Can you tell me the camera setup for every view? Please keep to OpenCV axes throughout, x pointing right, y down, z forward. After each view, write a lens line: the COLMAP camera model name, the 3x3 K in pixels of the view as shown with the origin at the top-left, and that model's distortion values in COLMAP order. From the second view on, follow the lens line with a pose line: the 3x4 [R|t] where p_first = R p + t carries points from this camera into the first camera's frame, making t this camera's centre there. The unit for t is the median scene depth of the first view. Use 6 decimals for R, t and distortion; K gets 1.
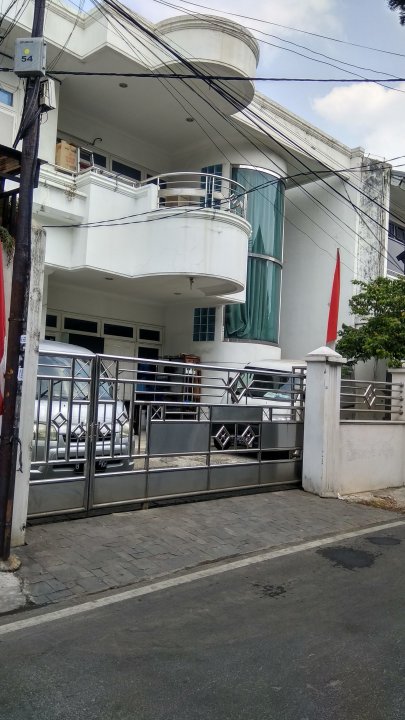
lens RADIAL K [[566.8, 0, 202.5], [0, 566.8, 360.0], [0, 0, 1]] dist [0.049750, -0.110204]
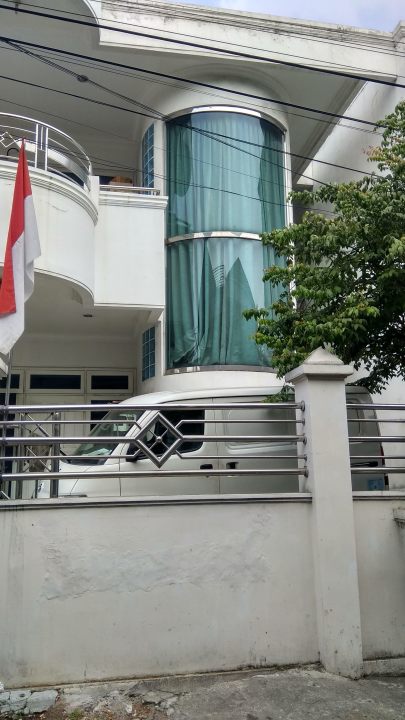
lens RADIAL K [[576.7, 0, 202.5], [0, 576.7, 360.0], [0, 0, 1]] dist [0.057615, -0.120954]
pose [[0.842391, -0.162489, -0.513785, 0.542625], [0.095078, 0.983314, -0.155093, 0.074078], [0.530413, 0.081799, 0.843784, 0.625196]]
